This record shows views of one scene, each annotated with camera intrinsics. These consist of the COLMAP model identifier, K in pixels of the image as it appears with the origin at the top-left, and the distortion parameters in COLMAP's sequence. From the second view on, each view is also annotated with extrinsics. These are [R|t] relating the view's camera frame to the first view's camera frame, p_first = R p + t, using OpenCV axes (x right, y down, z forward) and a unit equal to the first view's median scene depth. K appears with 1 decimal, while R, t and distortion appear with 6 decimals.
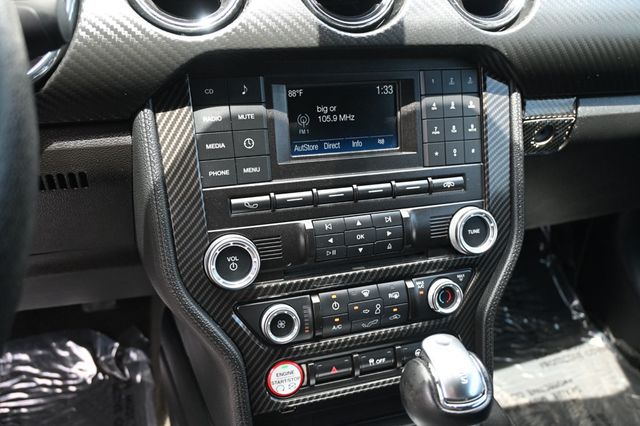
lens RADIAL K [[533.8, 0, 323.8], [0, 533.8, 213.9], [0, 0, 1]] dist [0.000075, -0.008079]
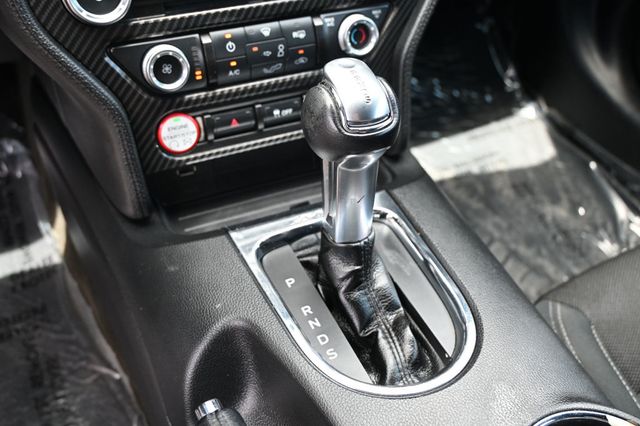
lens RADIAL K [[607.9, 0, 321.8], [0, 607.9, 213.4], [0, 0, 1]] dist [-0.001743, 0.000000]
pose [[0.990861, -0.062035, 0.119776, 0.032204], [0.018470, 0.942002, 0.335097, 0.096444], [-0.133617, -0.329823, 0.934539, -0.013333]]
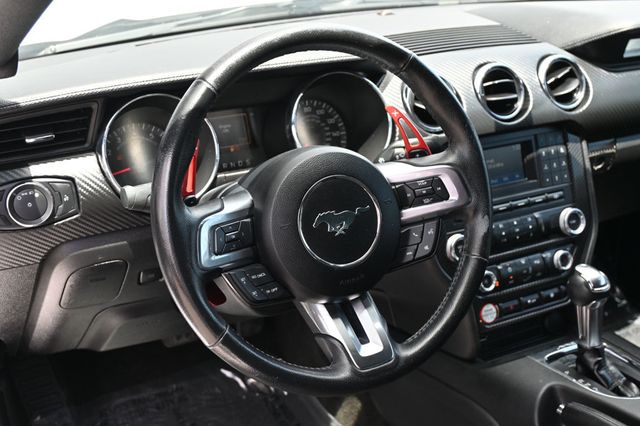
lens RADIAL K [[806.2, 0, 322.8], [0, 806.2, 210.8], [0, 0, 1]] dist [0.009564, 0.000000]
pose [[0.983611, -0.104245, 0.147113, -0.937126], [0.114676, 0.991321, -0.064281, 0.075508], [-0.139135, 0.080097, 0.987029, -1.541918]]
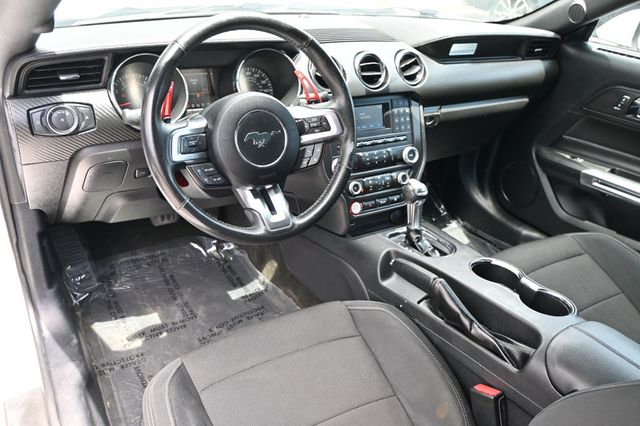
lens RADIAL K [[533.8, 0, 322.5], [0, 533.8, 212.1], [0, 0, 1]] dist [0.000075, -0.008079]
pose [[0.968366, -0.080197, 0.236296, -0.900223], [0.072995, 0.996566, 0.039084, 0.195764], [-0.238619, -0.020600, 0.970895, -1.709009]]
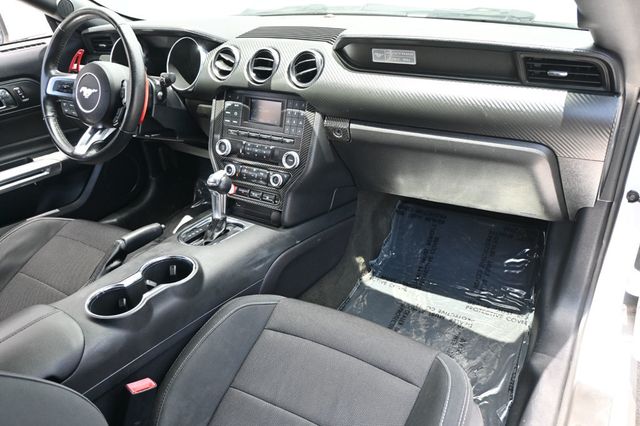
lens RADIAL K [[491.4, 0, 322.6], [0, 491.4, 209.0], [0, 0, 1]] dist [-0.000346, 0.001312]
pose [[0.656958, 0.291452, -0.695315, 2.251279], [-0.265458, 0.952619, 0.148491, -0.149869], [0.705648, 0.087025, 0.703199, -0.626253]]
